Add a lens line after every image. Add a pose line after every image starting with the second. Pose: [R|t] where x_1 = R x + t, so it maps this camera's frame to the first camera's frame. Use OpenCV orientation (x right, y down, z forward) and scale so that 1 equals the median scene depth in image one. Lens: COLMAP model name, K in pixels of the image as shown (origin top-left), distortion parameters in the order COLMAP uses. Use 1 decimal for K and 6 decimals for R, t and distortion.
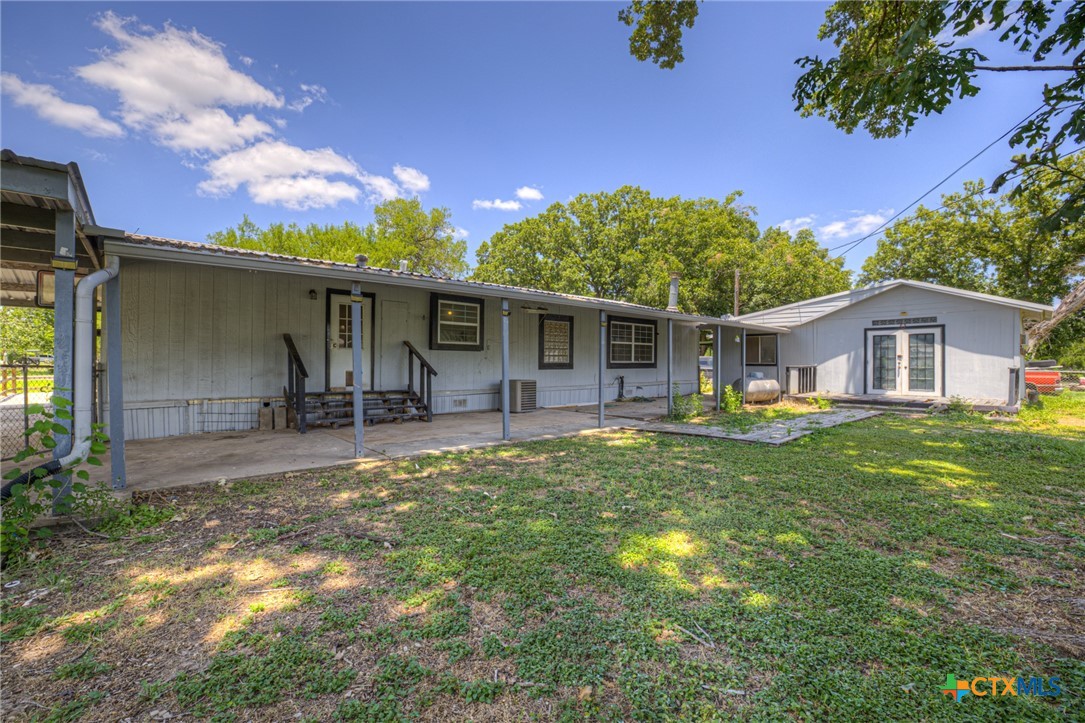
lens RADIAL K [[465.0, 0, 540.5], [0, 465.0, 359.5], [0, 0, 1]] dist [-0.049984, 0.020569]
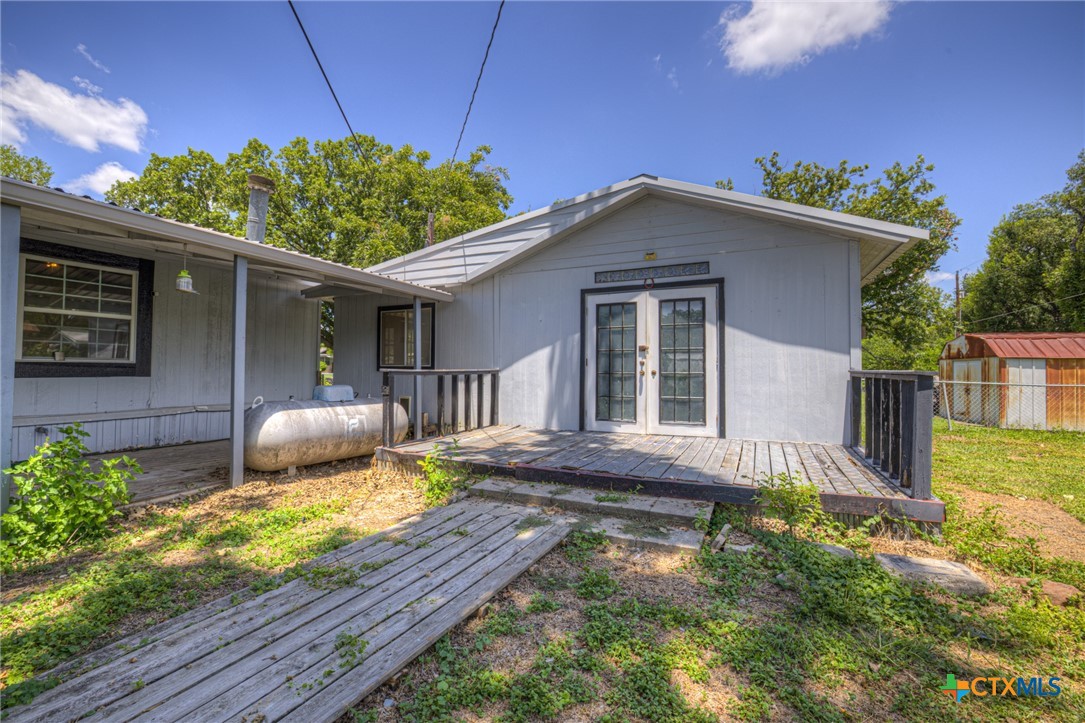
lens RADIAL K [[465.0, 0, 540.5], [0, 465.0, 359.5], [0, 0, 1]] dist [-0.049984, 0.020569]
pose [[0.920669, 0.011286, 0.390181, 0.507724], [-0.002350, 0.999724, -0.023372, 0.014795], [-0.390337, 0.020601, 0.920441, 0.603857]]
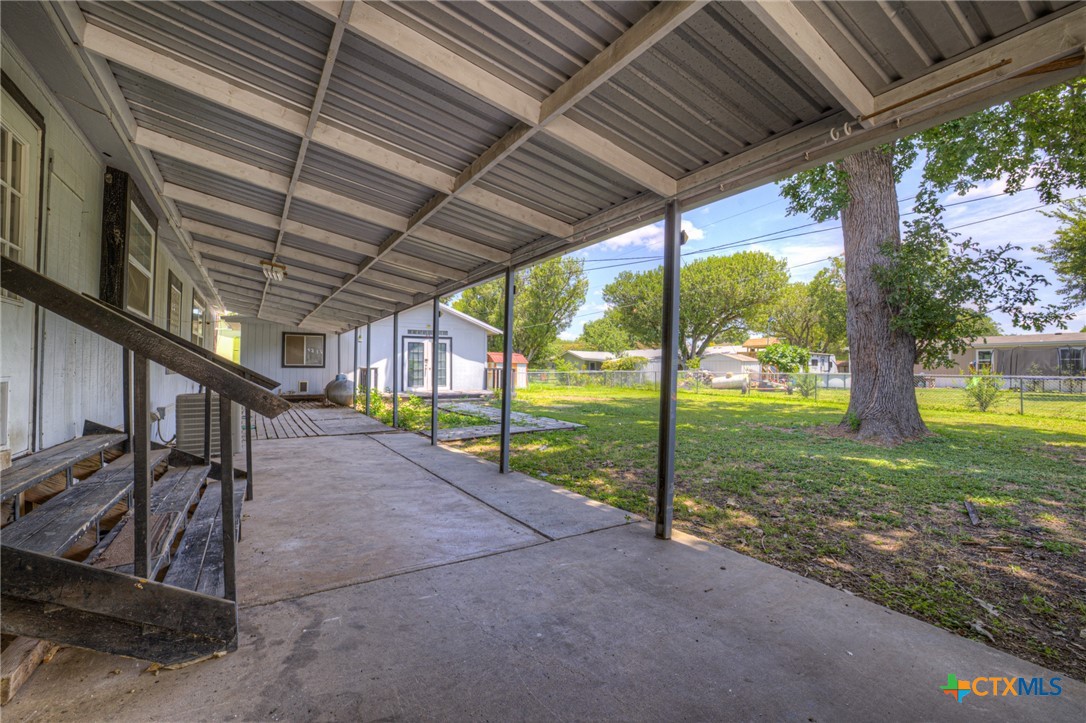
lens RADIAL K [[465.4, 0, 541.0], [0, 465.4, 359.5], [0, 0, 1]] dist [-0.049984, 0.020569]
pose [[0.169220, 0.015031, 0.985464, -0.418704], [-0.004805, 0.999884, -0.014426, 0.008616], [-0.985567, -0.002294, 0.169272, 0.461860]]
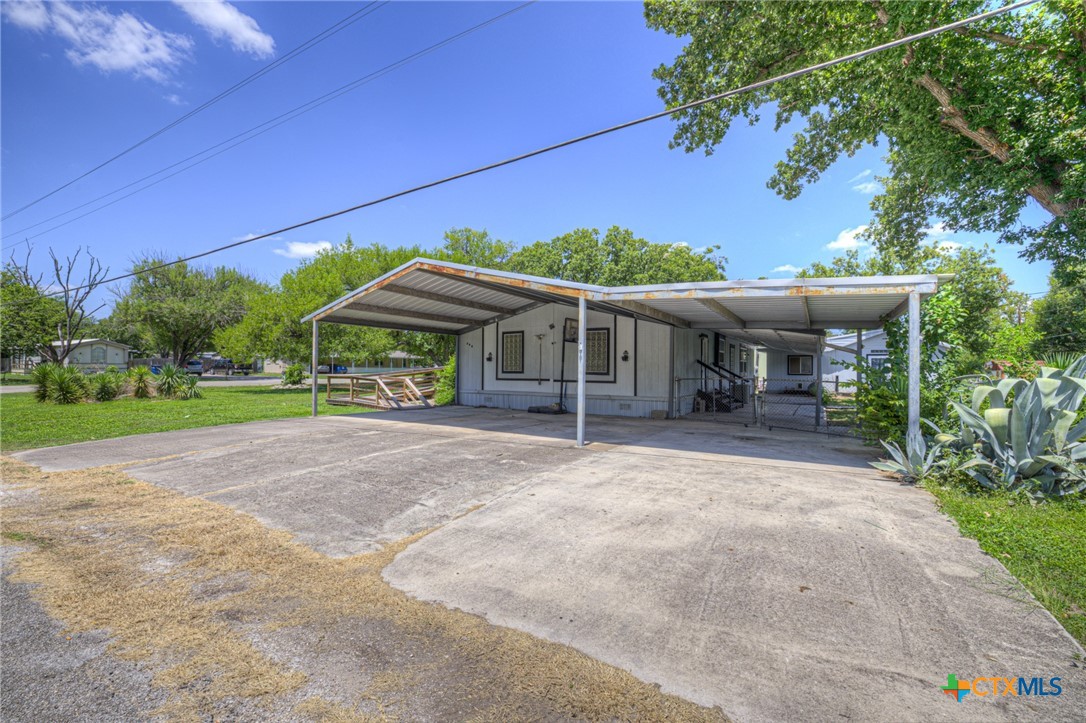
lens RADIAL K [[465.4, 0, 541.0], [0, 465.4, 359.5], [0, 0, 1]] dist [-0.049984, 0.020569]
pose [[0.959787, 0.006560, 0.280651, -1.027713], [-0.002088, 0.999866, -0.016231, -0.017502], [-0.280720, 0.014993, 0.959673, -0.348936]]
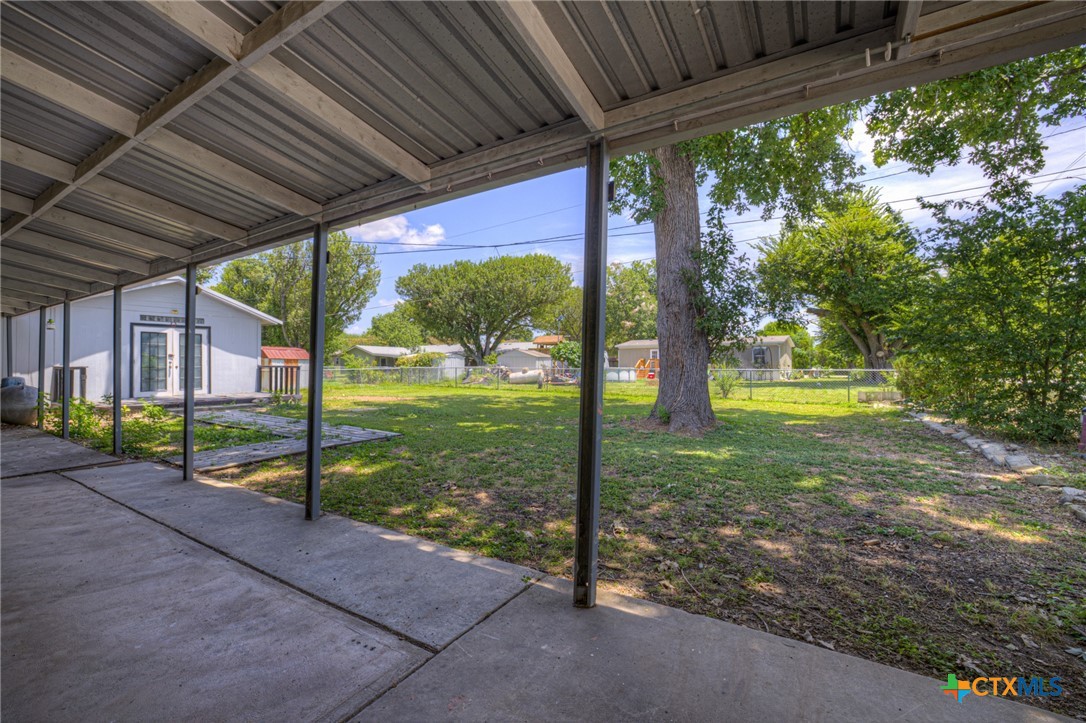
lens RADIAL K [[465.4, 0, 541.0], [0, 465.4, 359.5], [0, 0, 1]] dist [-0.049984, 0.020569]
pose [[-0.270037, 0.005643, 0.962833, -0.341481], [-0.000819, 0.999981, -0.006091, 0.006587], [-0.962850, -0.002433, -0.270028, 0.498354]]
